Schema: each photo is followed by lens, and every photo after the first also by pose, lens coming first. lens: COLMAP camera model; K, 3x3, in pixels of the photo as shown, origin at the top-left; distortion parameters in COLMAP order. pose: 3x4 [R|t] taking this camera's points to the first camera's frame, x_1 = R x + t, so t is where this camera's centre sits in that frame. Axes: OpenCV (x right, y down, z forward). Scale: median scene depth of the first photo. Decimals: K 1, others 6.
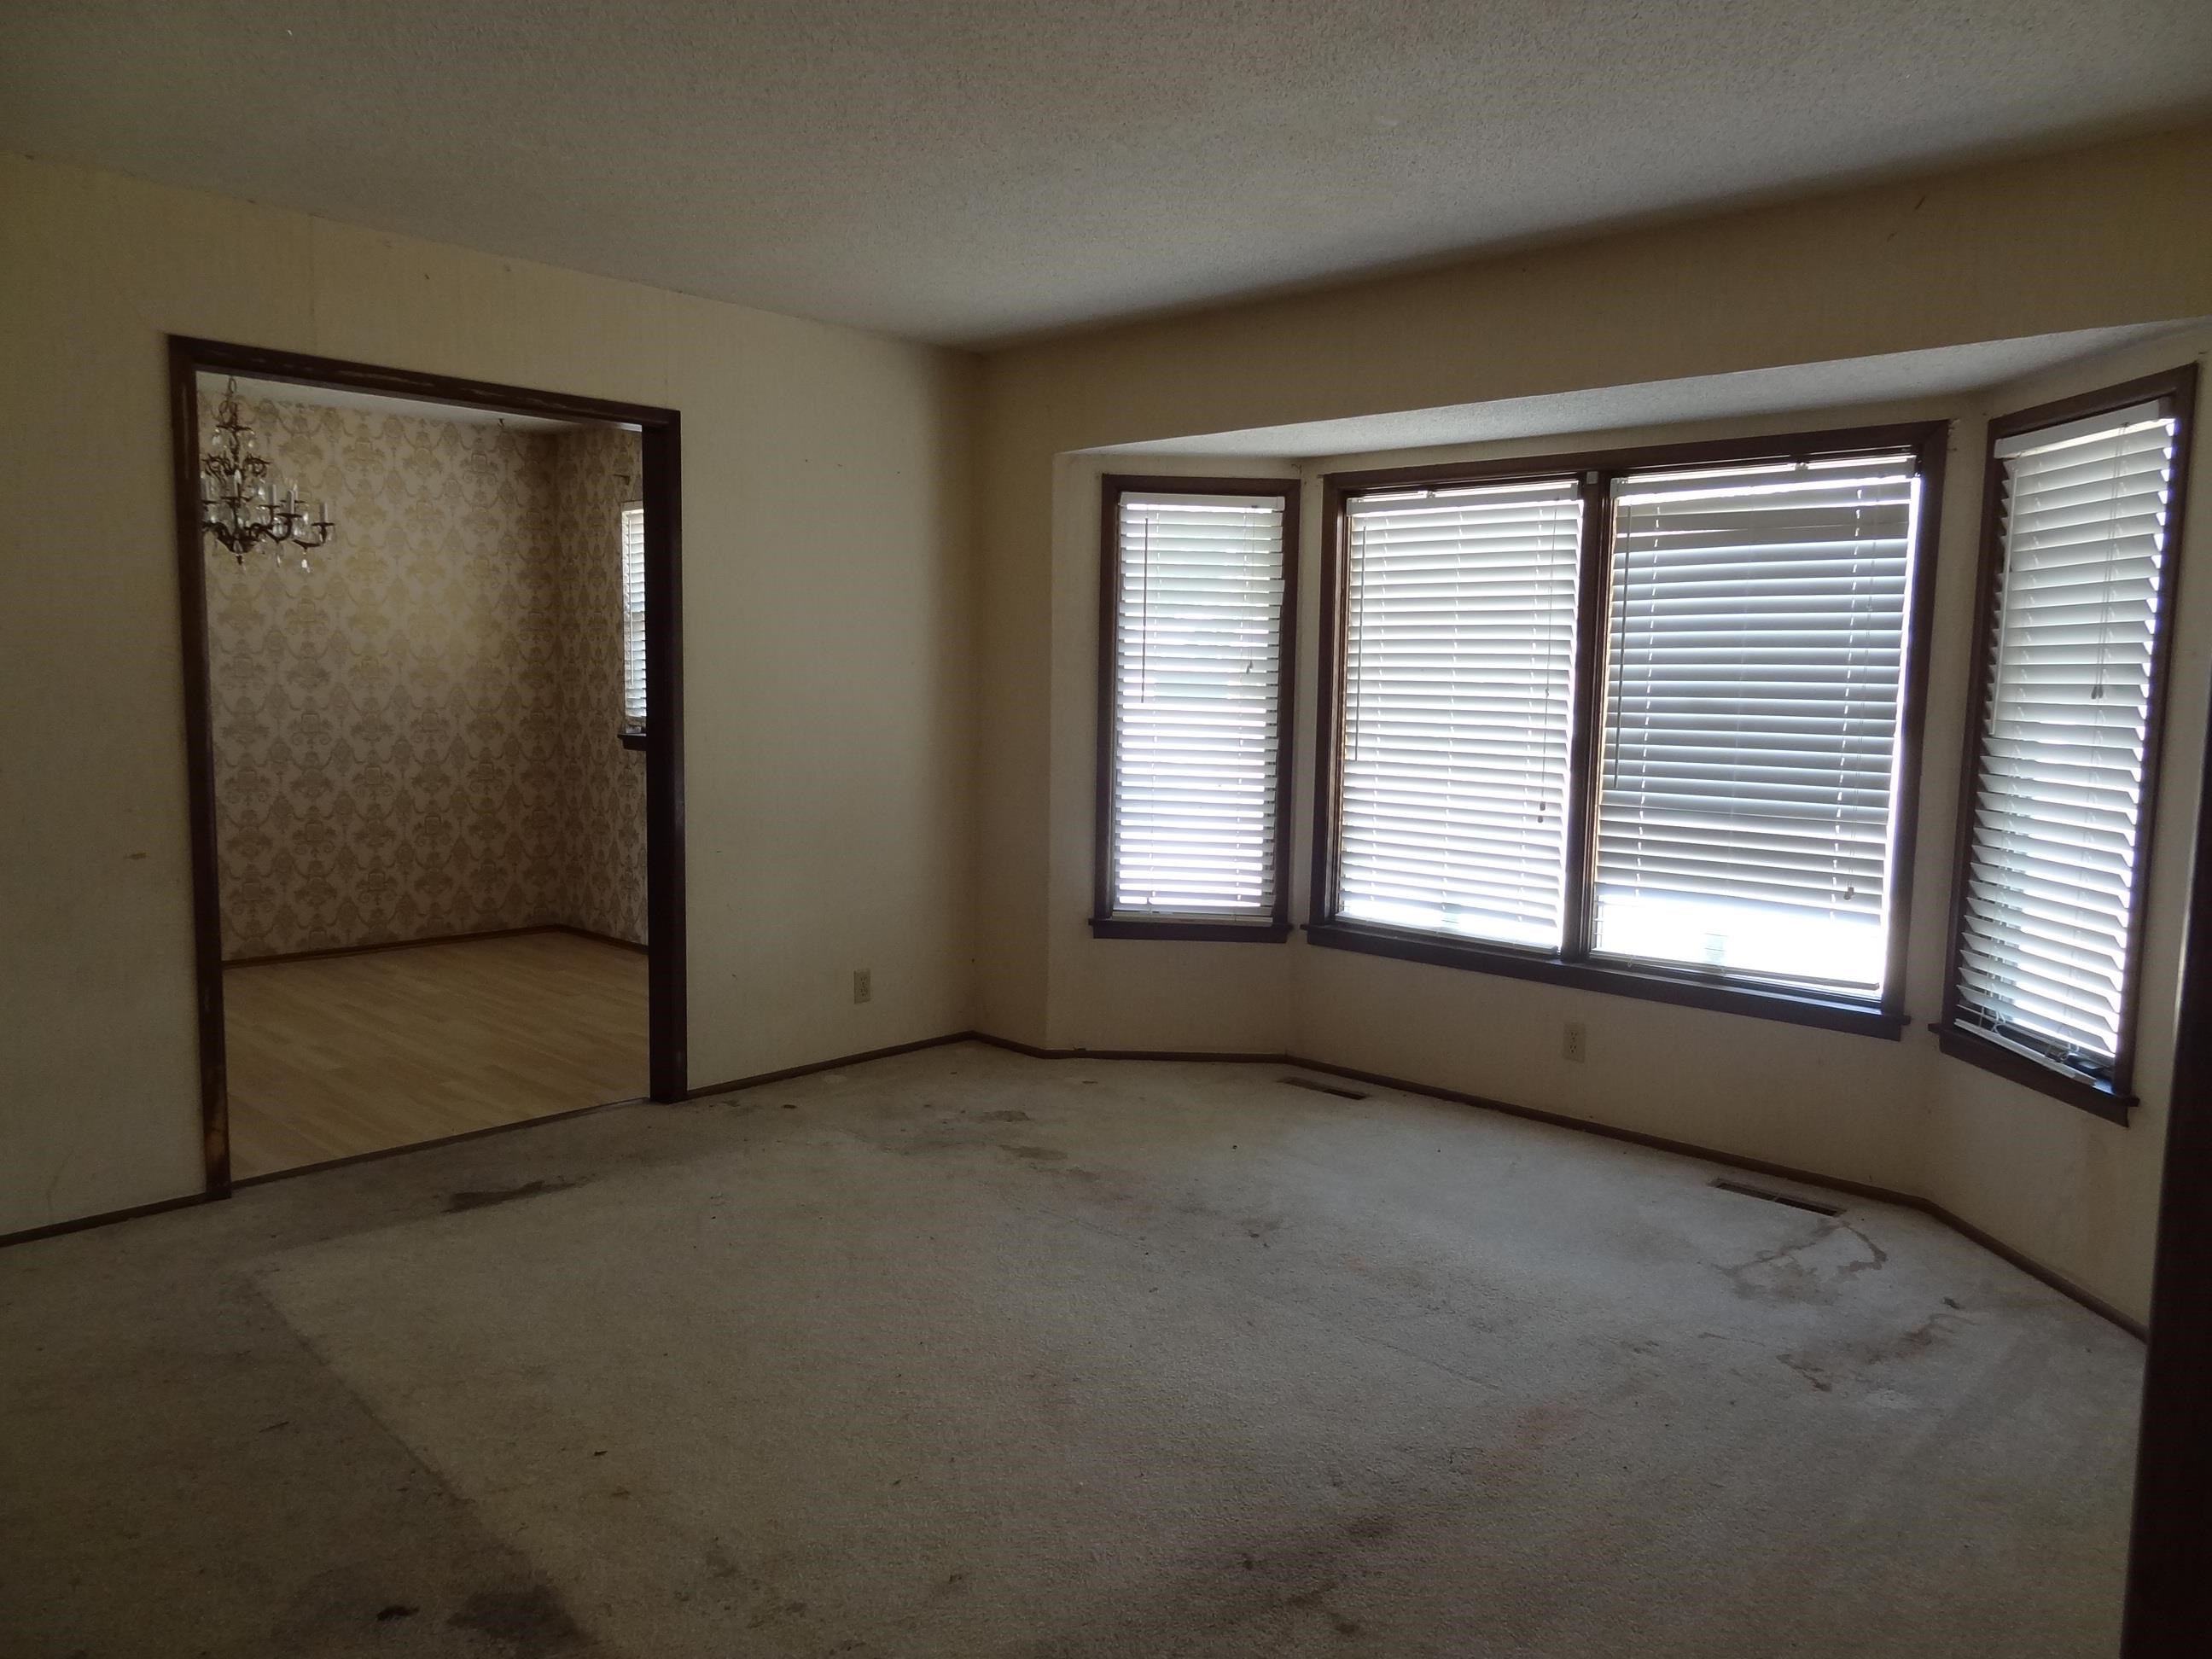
lens RADIAL K [[1539.8, 0, 1106.0], [0, 1539.8, 829.5], [0, 0, 1]] dist [-0.001451, 0.001726]
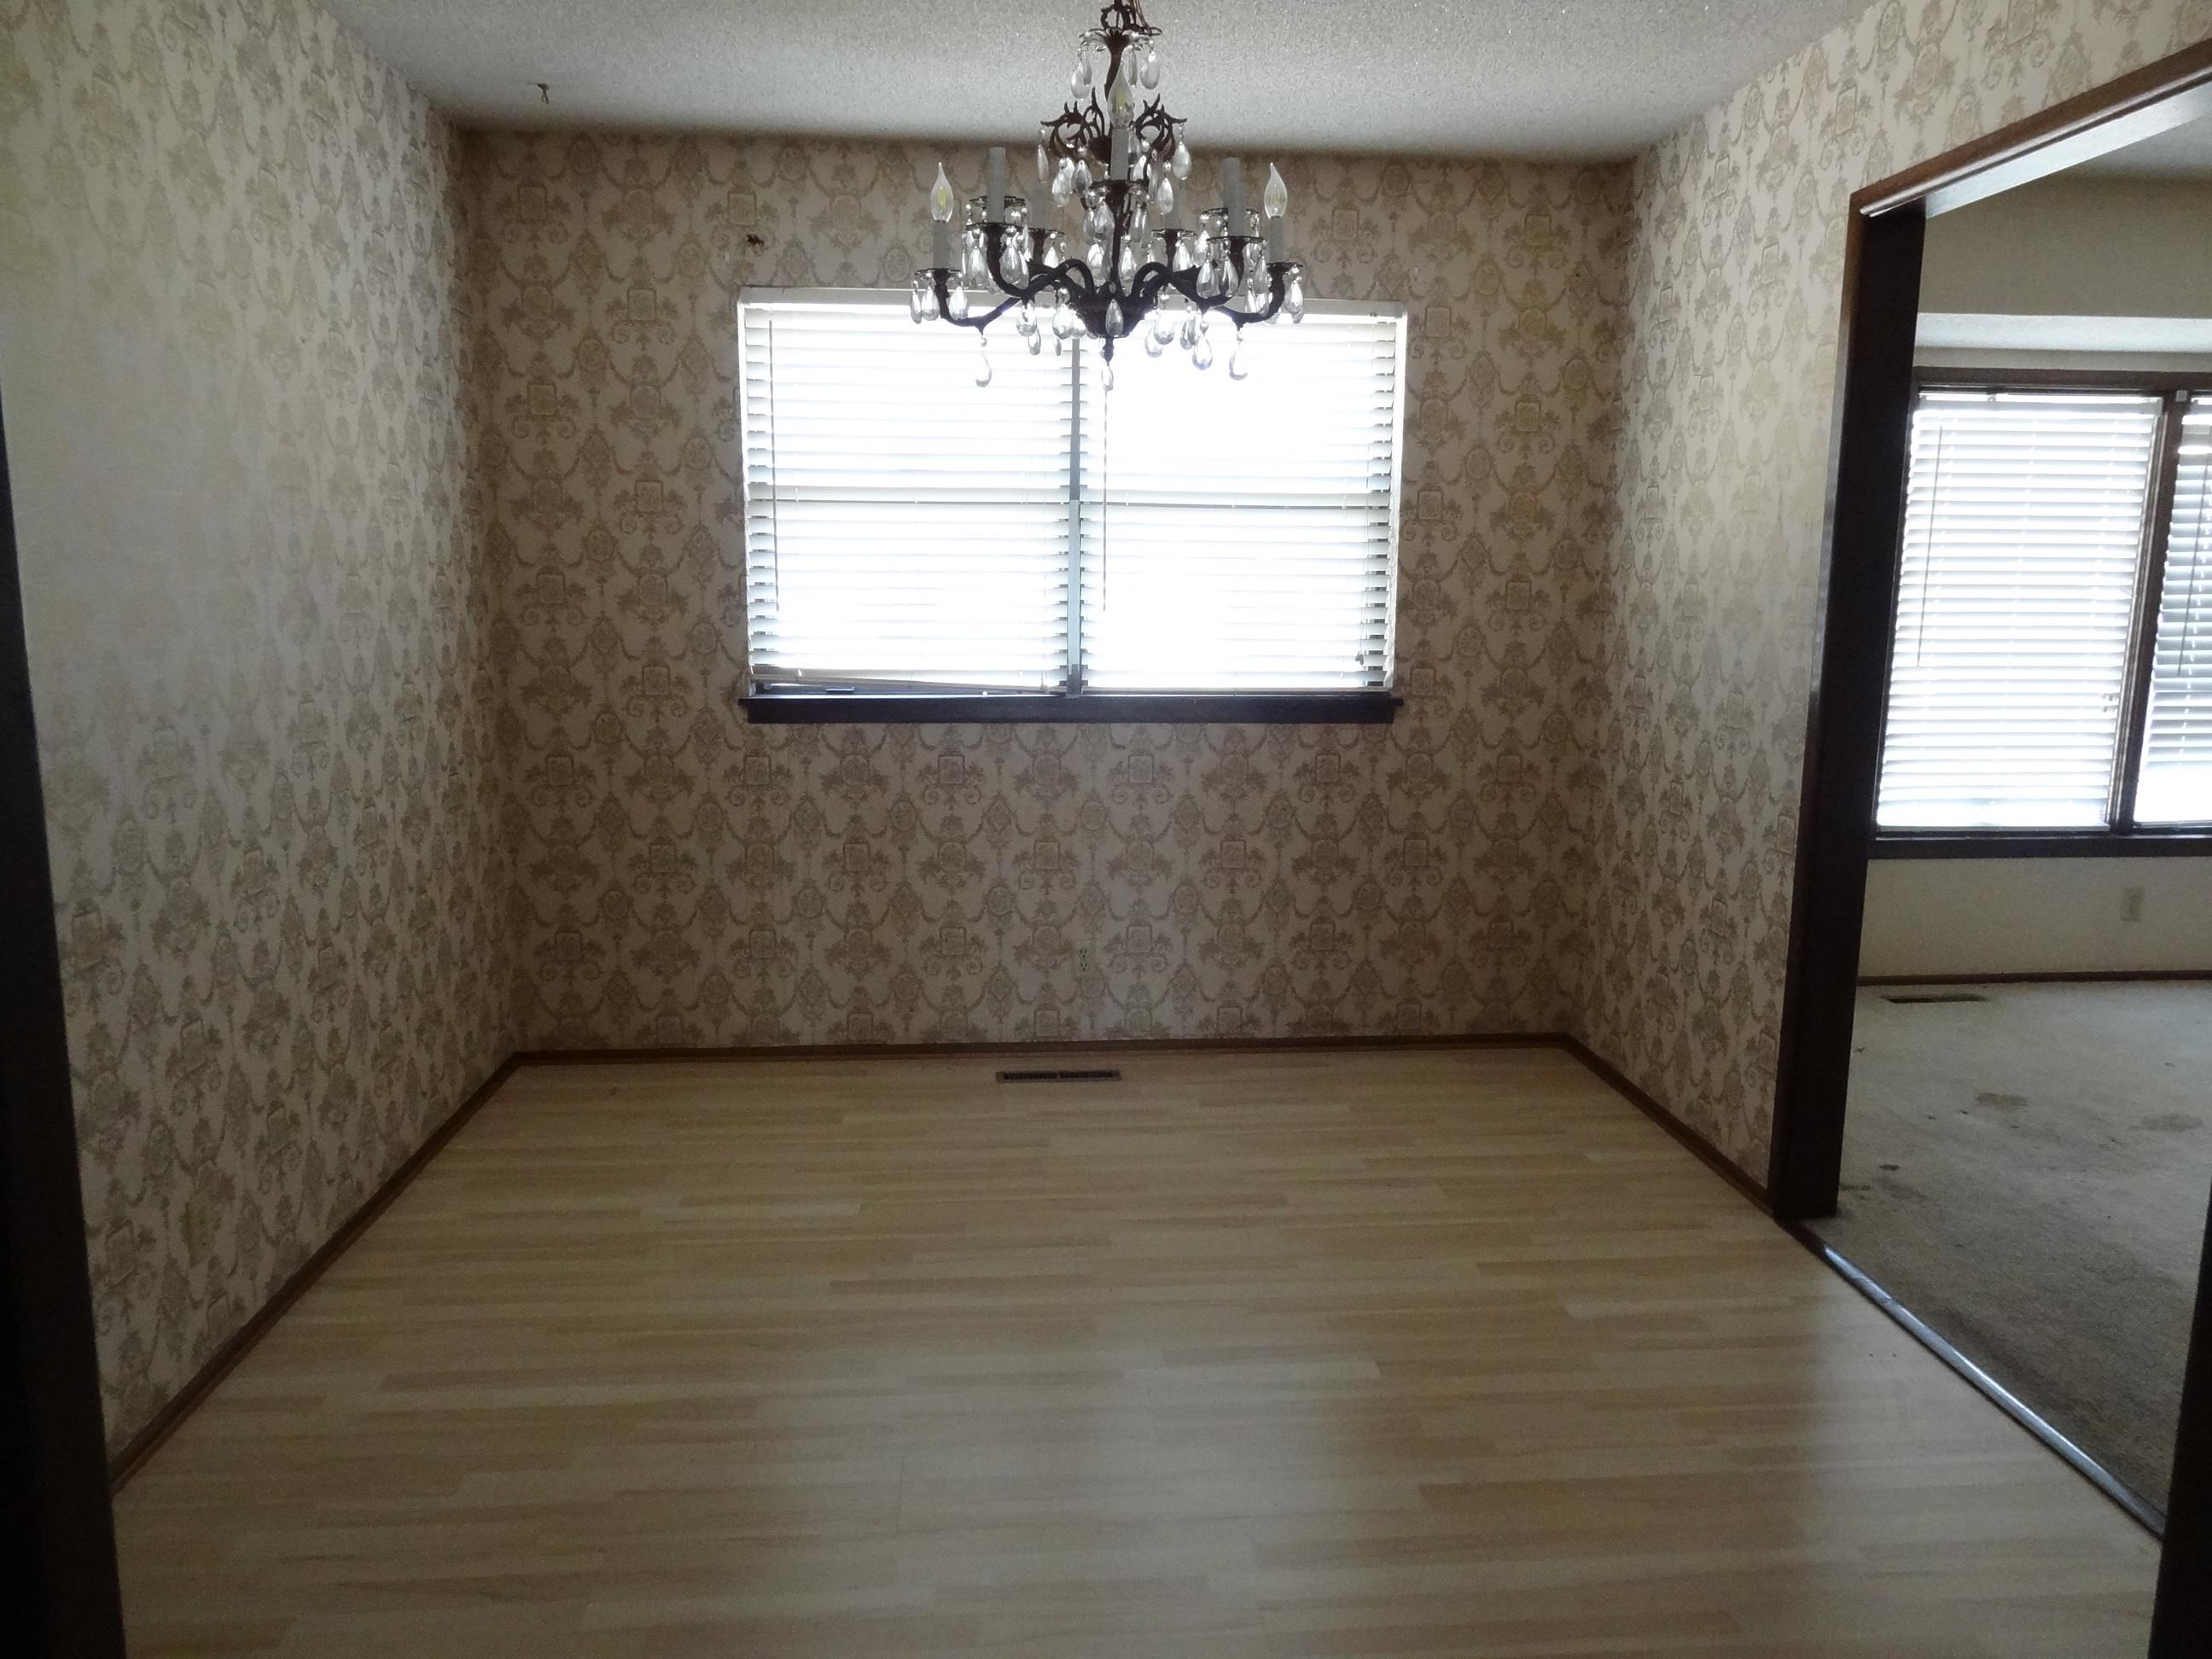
lens RADIAL K [[1539.8, 0, 1106.0], [0, 1539.8, 829.5], [0, 0, 1]] dist [-0.001451, 0.001726]
pose [[0.668805, -0.134187, 0.731227, -0.655659], [0.082868, 0.990902, 0.106046, -0.063359], [-0.738805, -0.010328, 0.673840, 0.513341]]
